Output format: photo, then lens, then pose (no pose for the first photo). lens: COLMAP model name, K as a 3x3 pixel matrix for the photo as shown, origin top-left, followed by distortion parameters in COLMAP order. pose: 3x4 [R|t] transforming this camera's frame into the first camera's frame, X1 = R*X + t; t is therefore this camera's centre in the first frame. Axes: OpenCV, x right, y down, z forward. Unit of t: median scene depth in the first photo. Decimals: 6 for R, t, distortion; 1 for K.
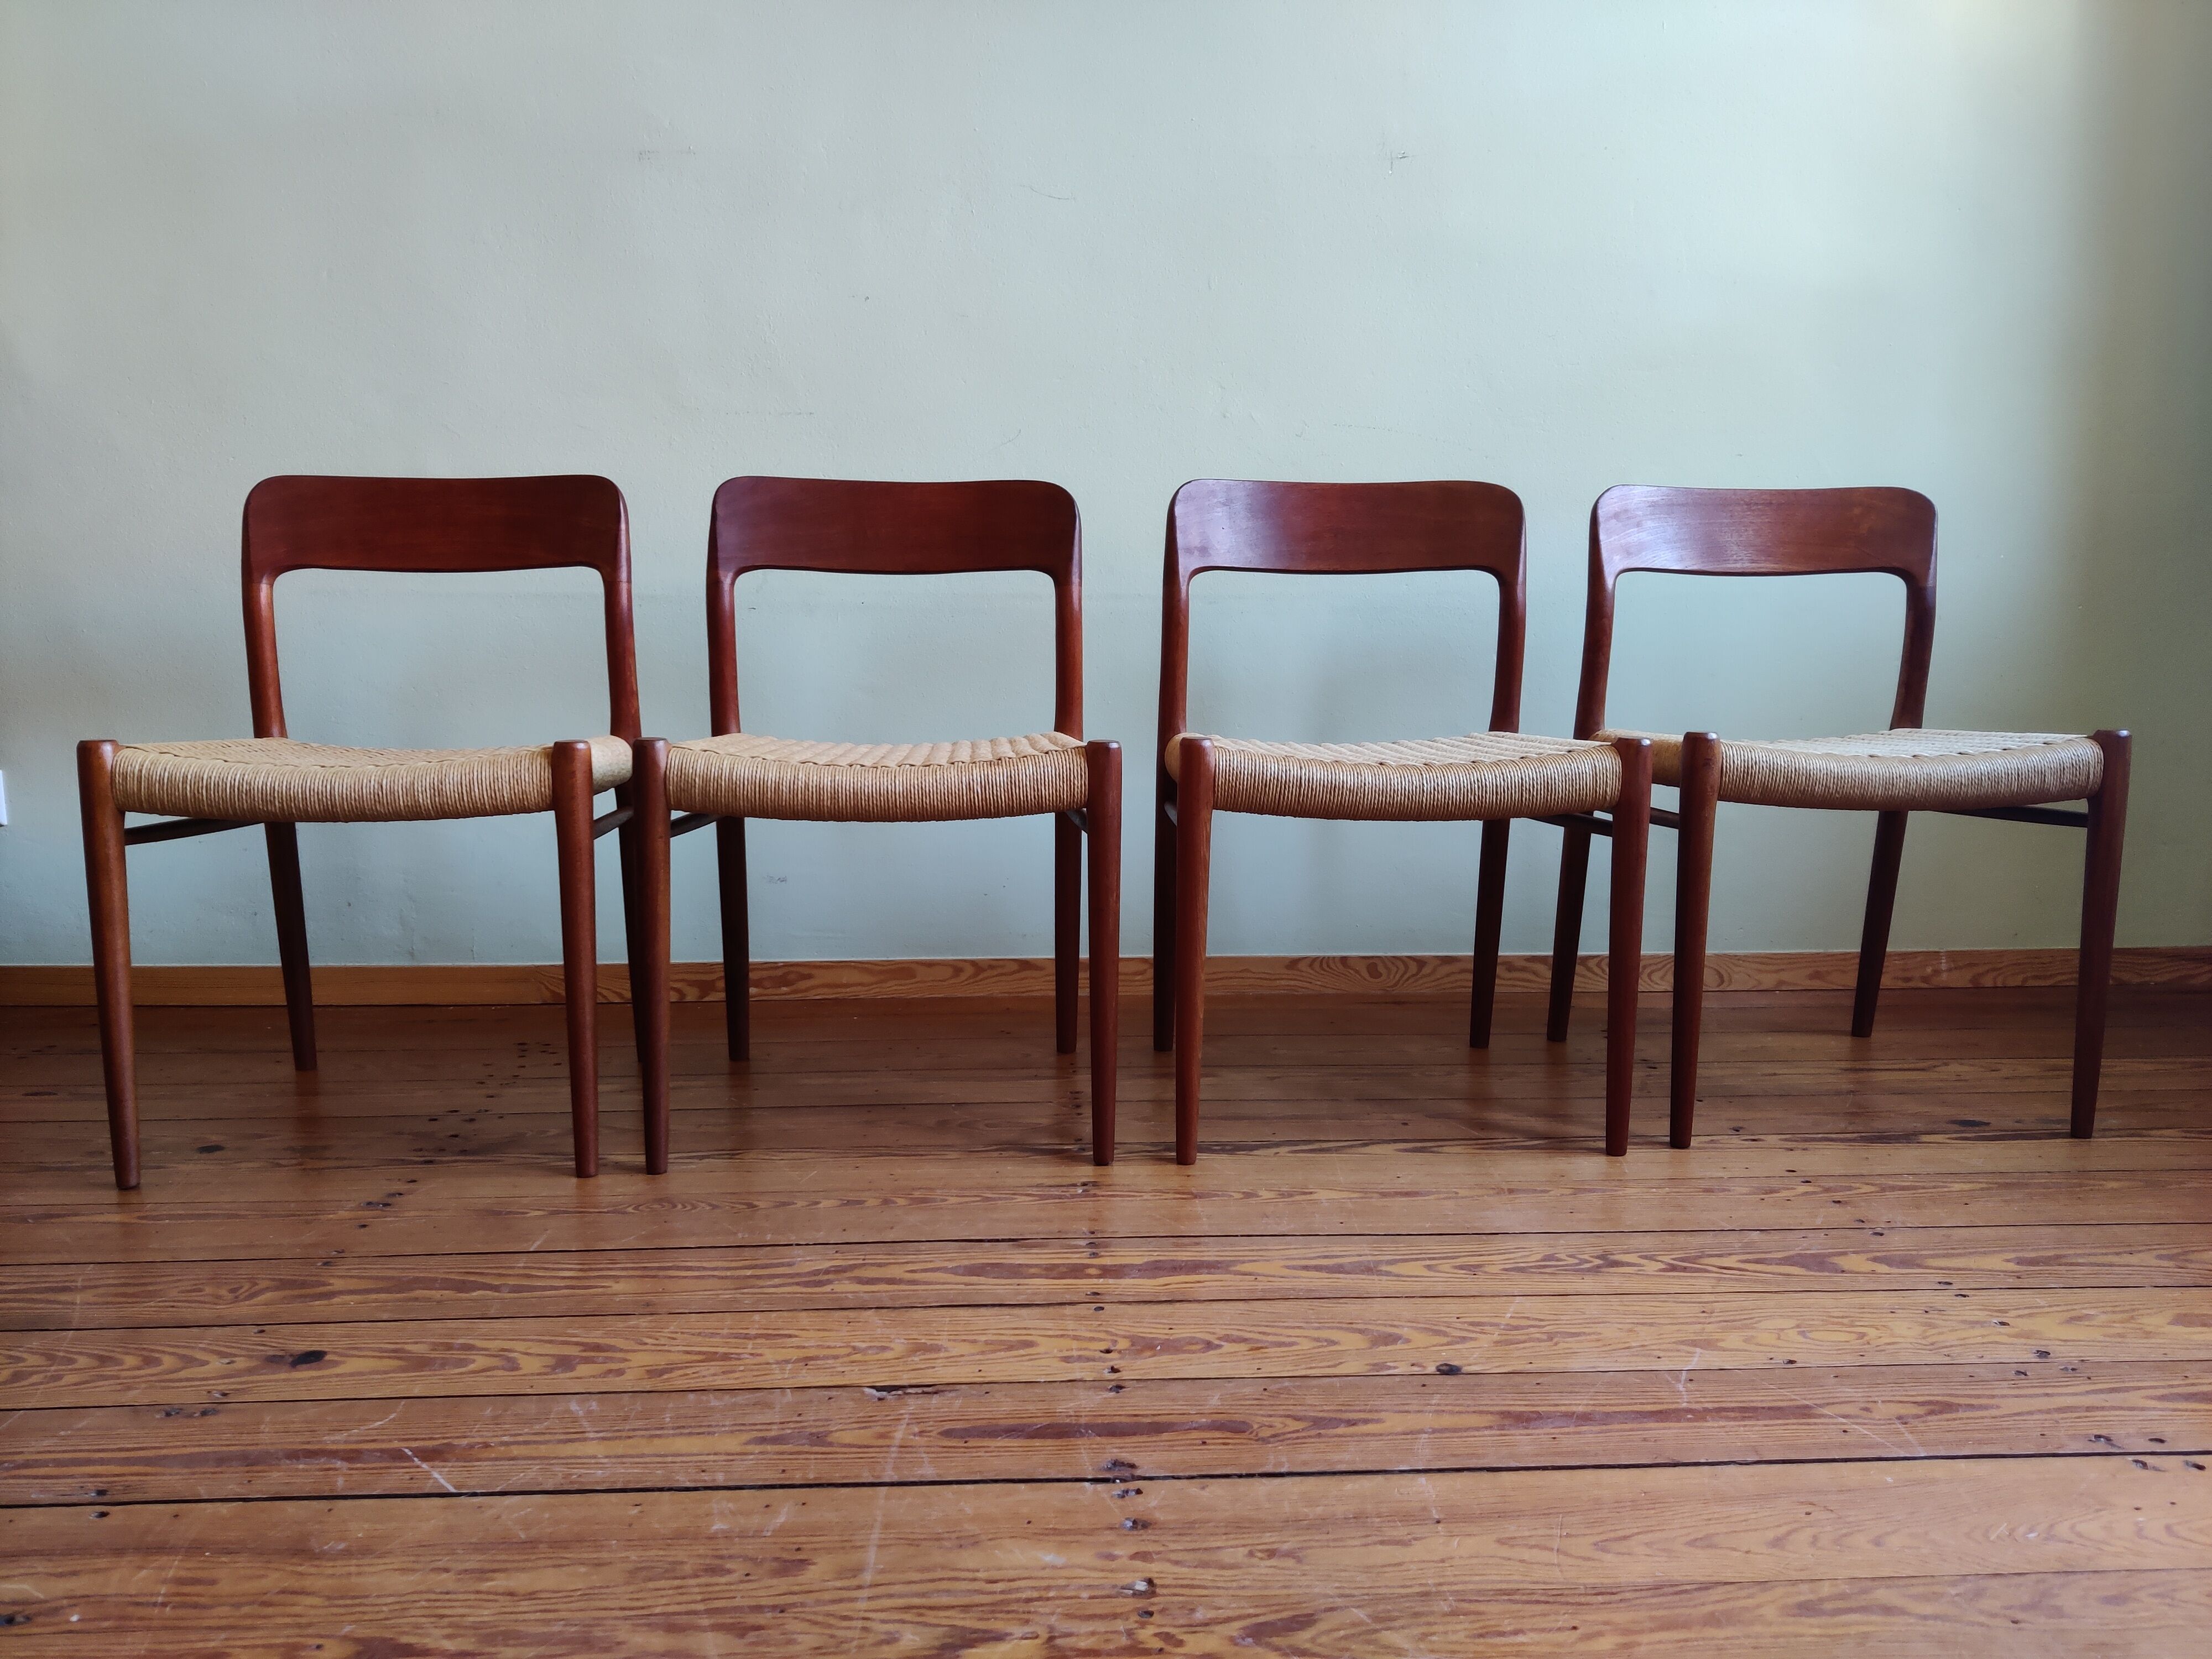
lens RADIAL K [[1661.0, 0, 1084.4], [0, 1661.0, 817.0], [0, 0, 1]] dist [-0.027362, 0.018040]
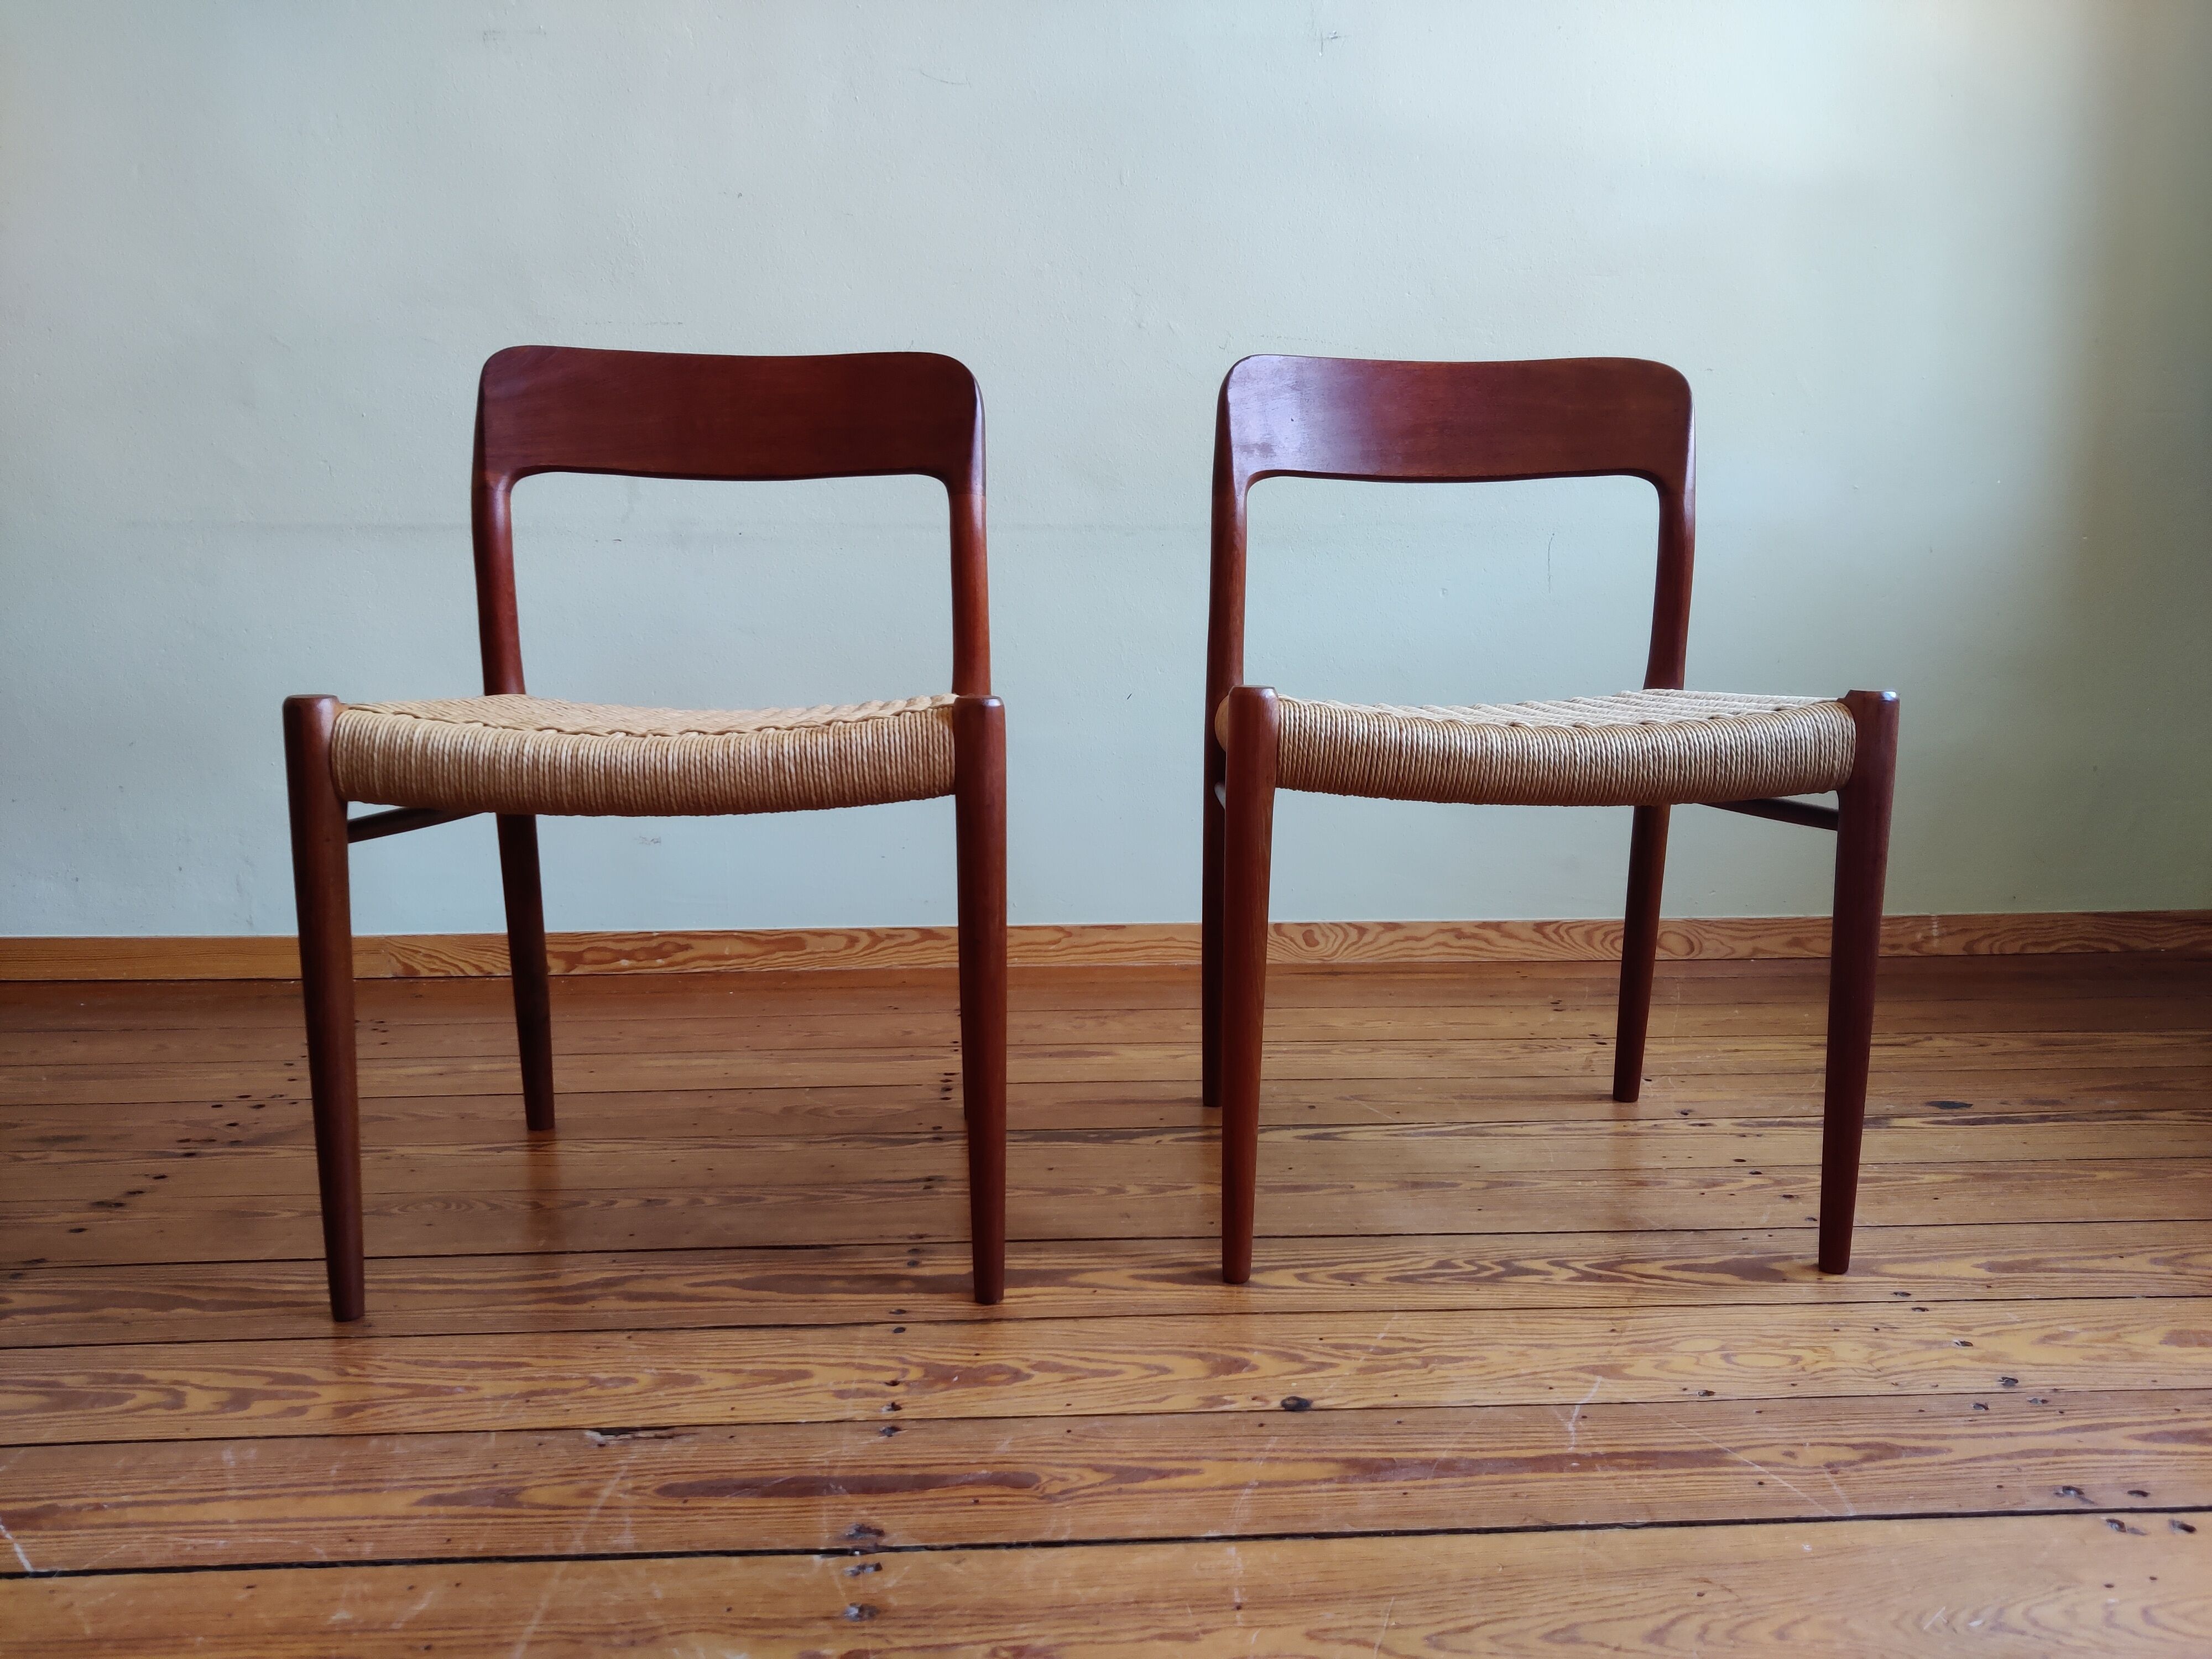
lens RADIAL K [[1661.0, 0, 1120.5], [0, 1661.0, 818.8], [0, 0, 1]] dist [-0.027362, 0.018040]
pose [[0.999990, -0.003313, 0.002949, 0.128211], [0.003272, 0.999899, 0.013830, 0.025784], [-0.002994, -0.013820, 0.999900, 0.165933]]
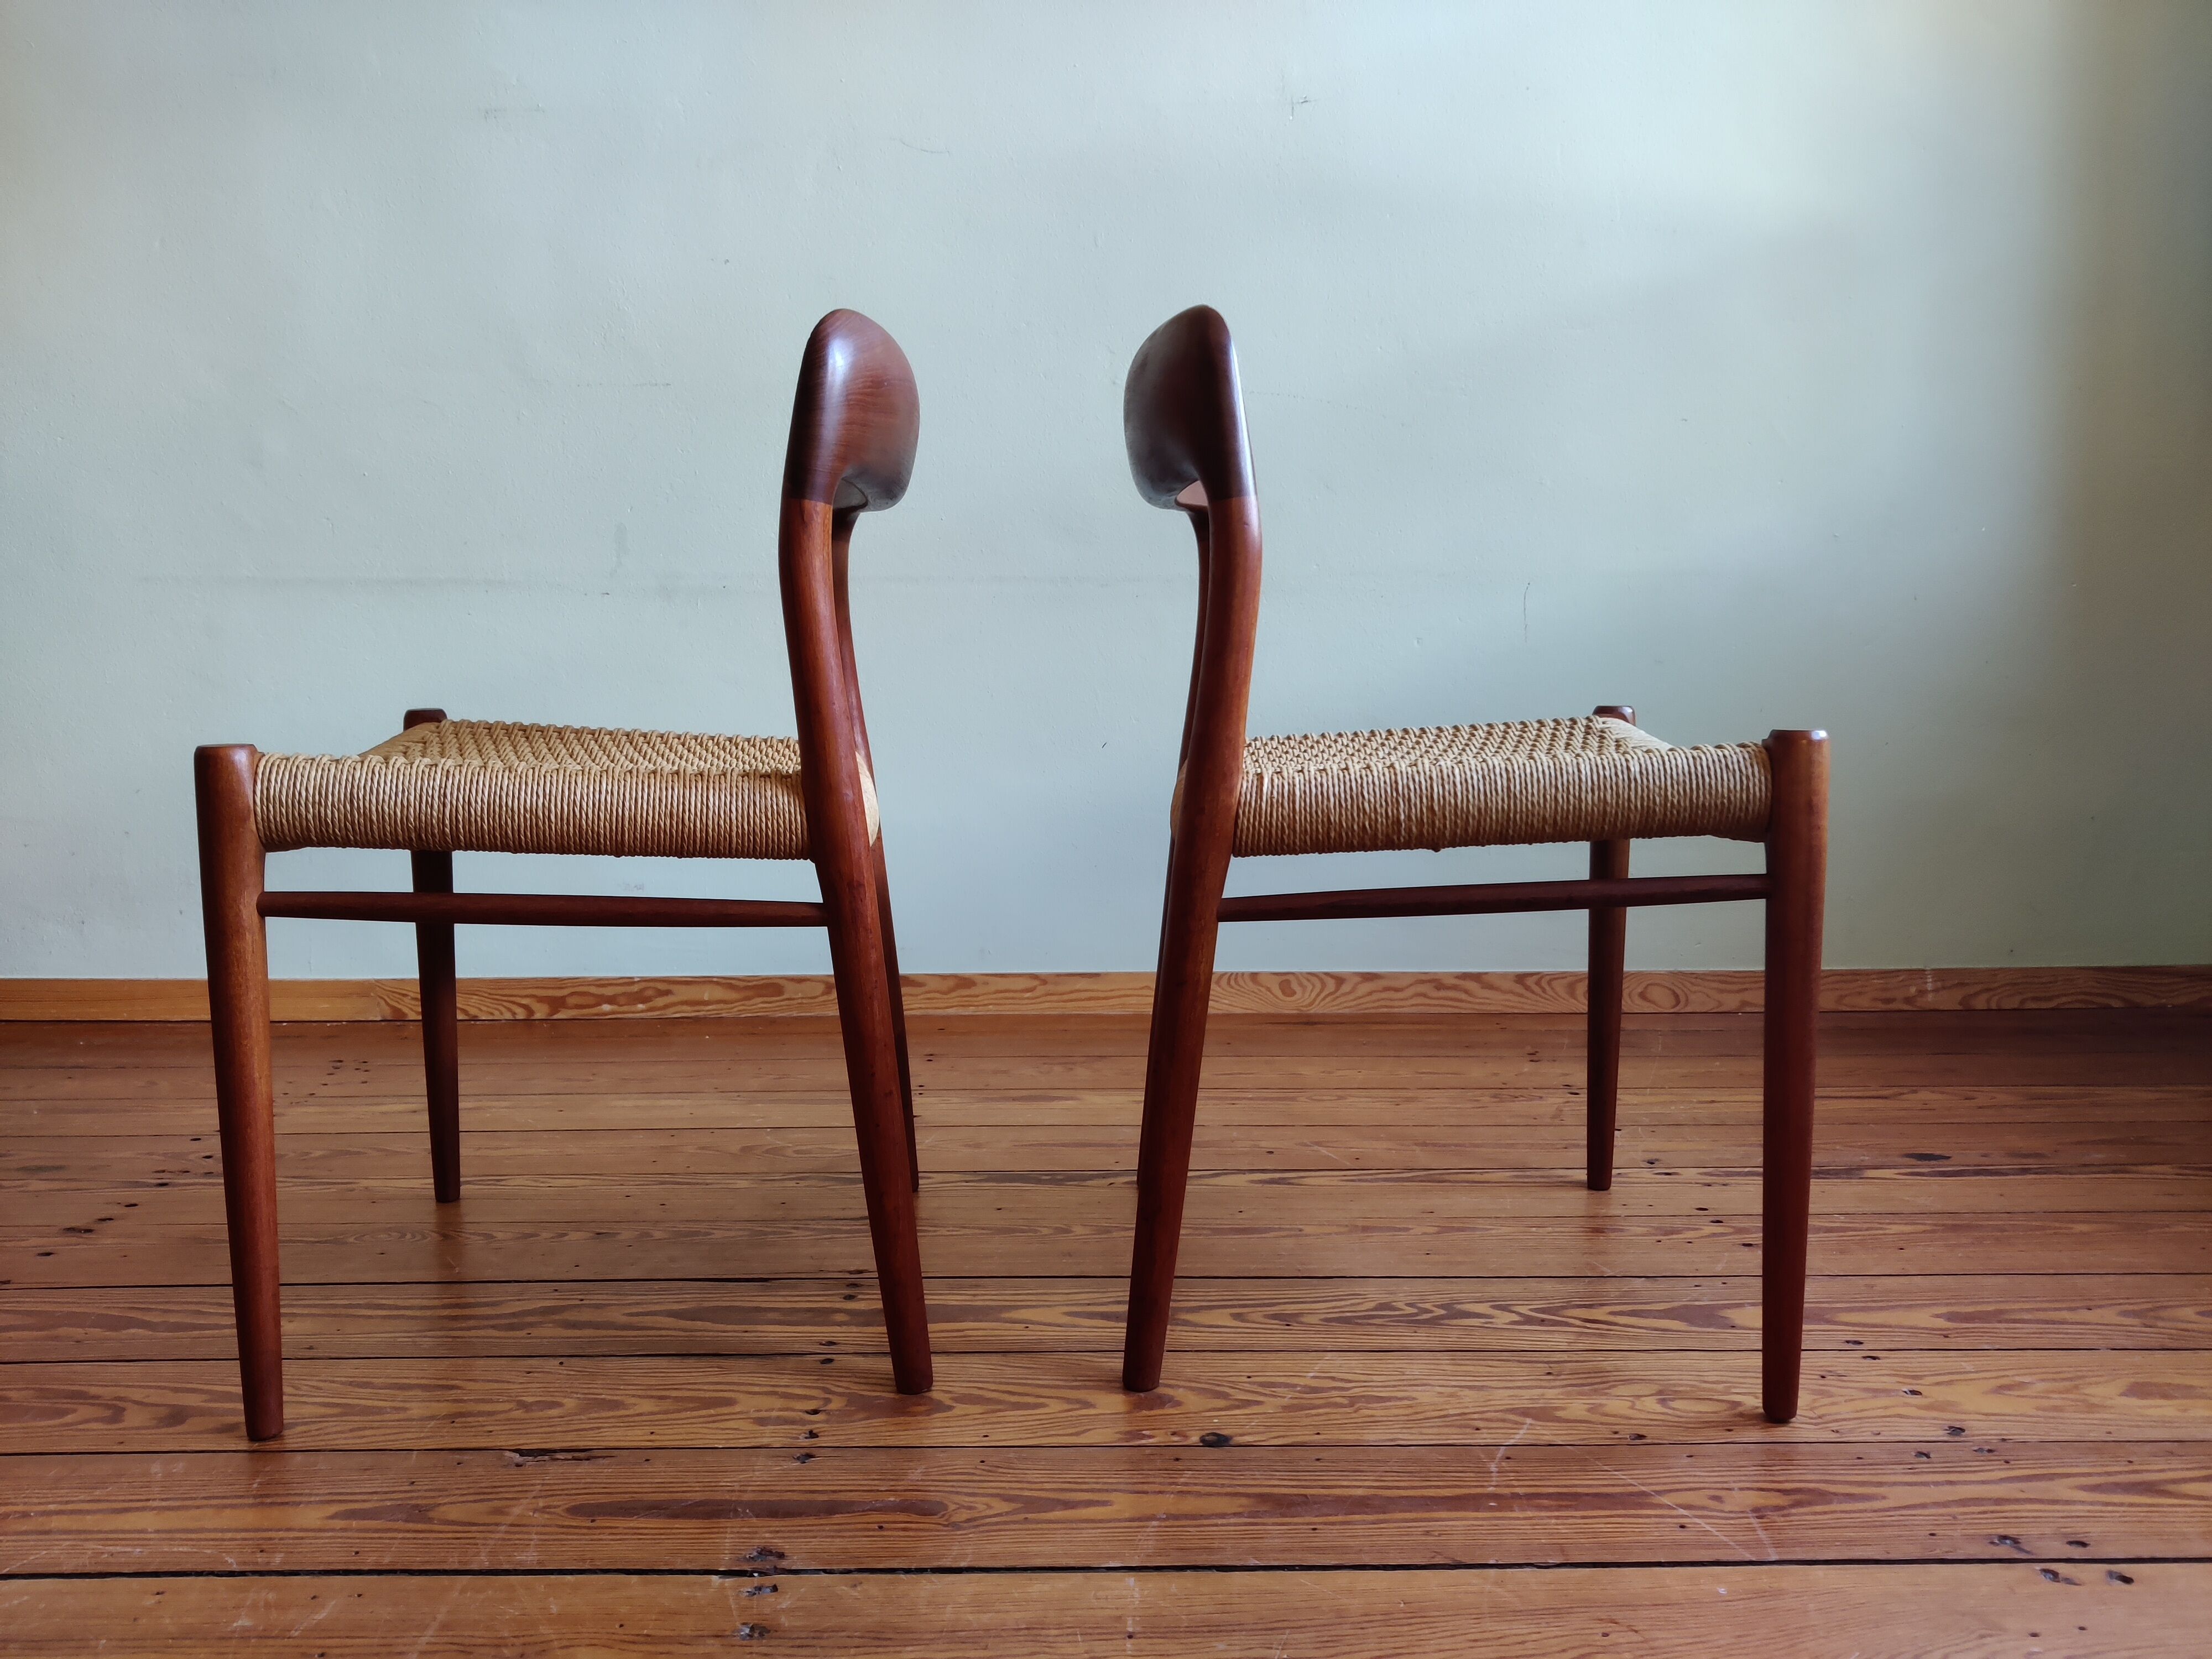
lens RADIAL K [[1661.0, 0, 1075.7], [0, 1661.0, 802.6], [0, 0, 1]] dist [-0.027362, 0.018040]
pose [[0.999149, -0.001989, -0.041195, 0.182535], [0.000498, 0.999346, -0.036160, 0.044524], [0.041240, 0.036109, 0.998497, 0.156777]]
